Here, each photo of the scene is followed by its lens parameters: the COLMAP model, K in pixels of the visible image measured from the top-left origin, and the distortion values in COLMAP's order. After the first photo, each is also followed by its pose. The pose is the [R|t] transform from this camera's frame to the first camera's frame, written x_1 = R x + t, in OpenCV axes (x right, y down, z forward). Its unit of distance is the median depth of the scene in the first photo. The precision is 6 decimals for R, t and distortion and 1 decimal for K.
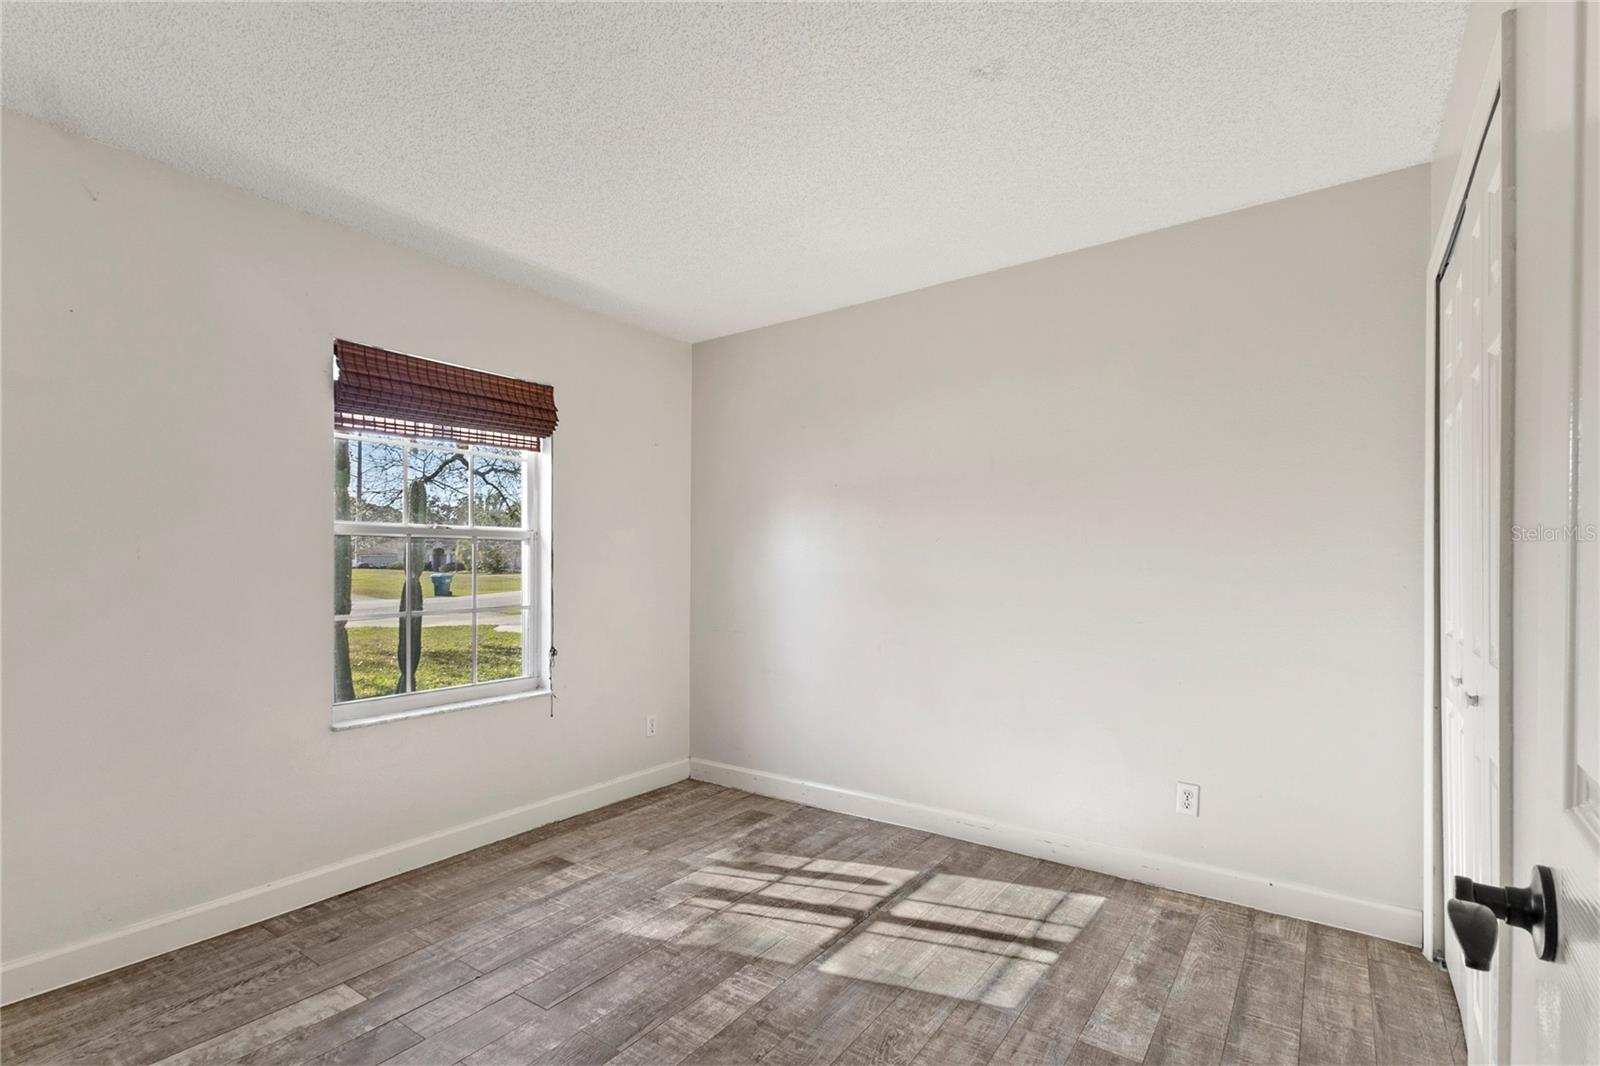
lens RADIAL K [[732.1, 0, 792.3], [0, 732.1, 553.8], [0, 0, 1]] dist [0.026216, -0.009796]
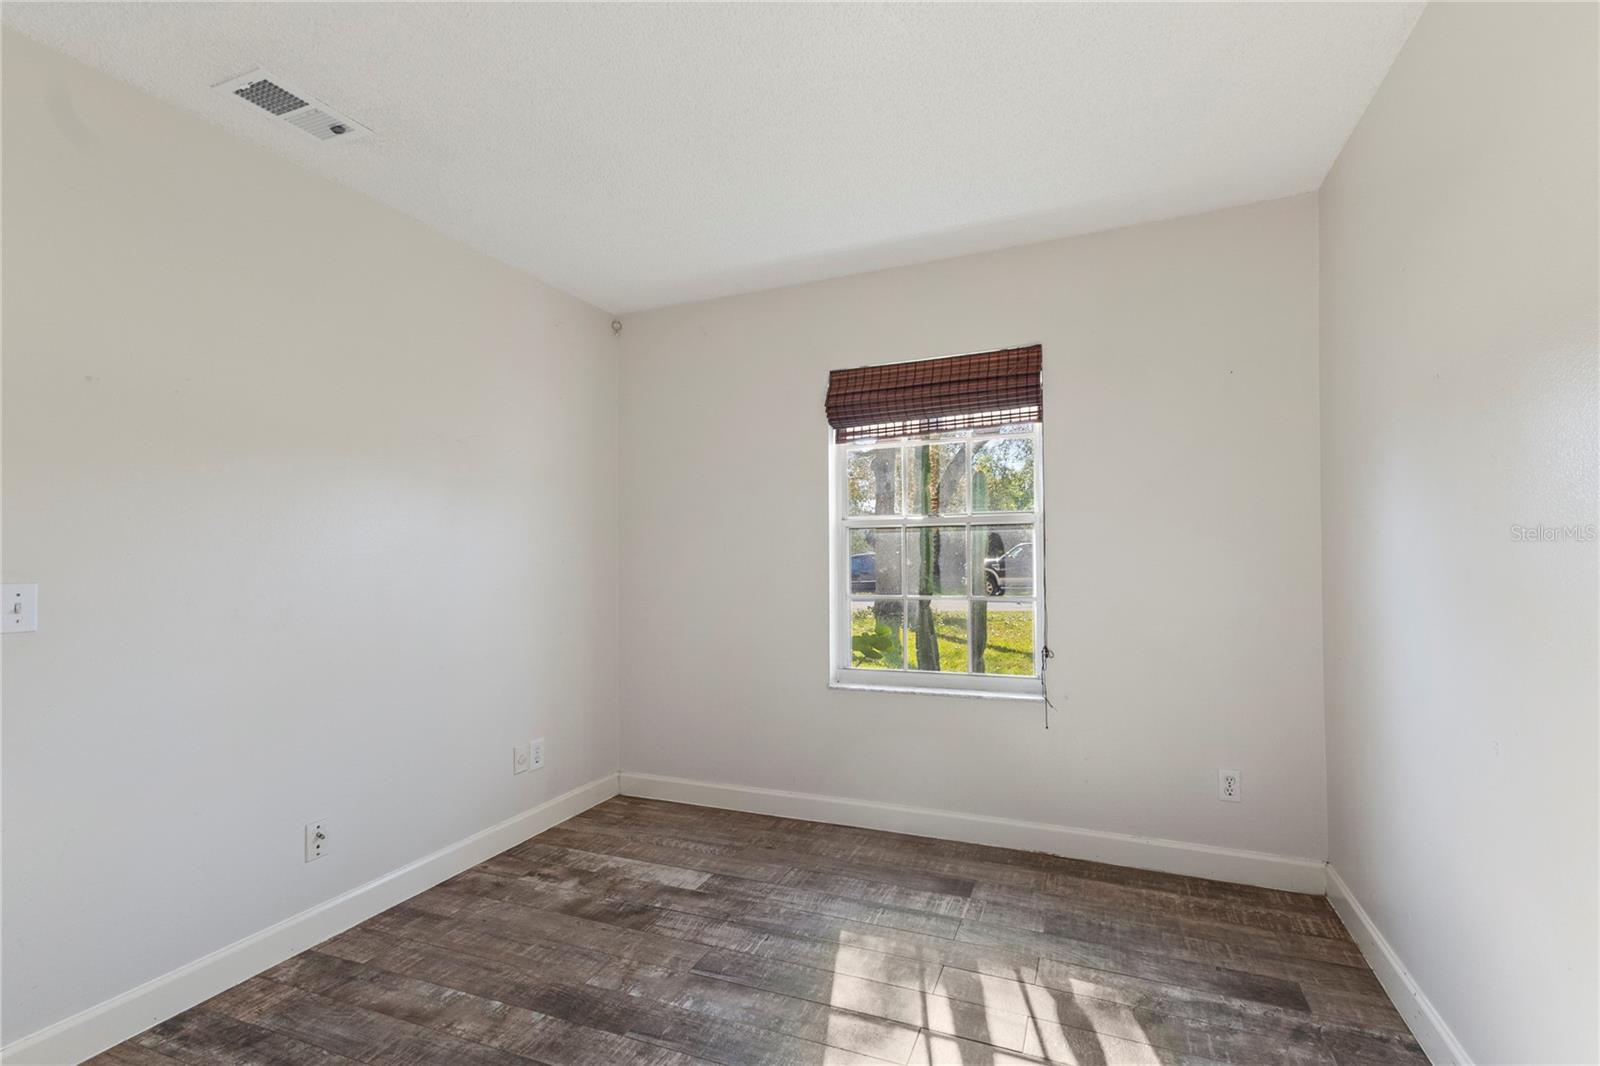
lens RADIAL K [[728.4, 0, 800.1], [0, 728.4, 522.9], [0, 0, 1]] dist [0.025537, -0.009201]
pose [[0.238900, -0.033692, -0.970459, 0.493212], [0.030619, 0.999162, -0.027151, -0.004196], [0.970561, -0.023228, 0.239732, 0.585200]]
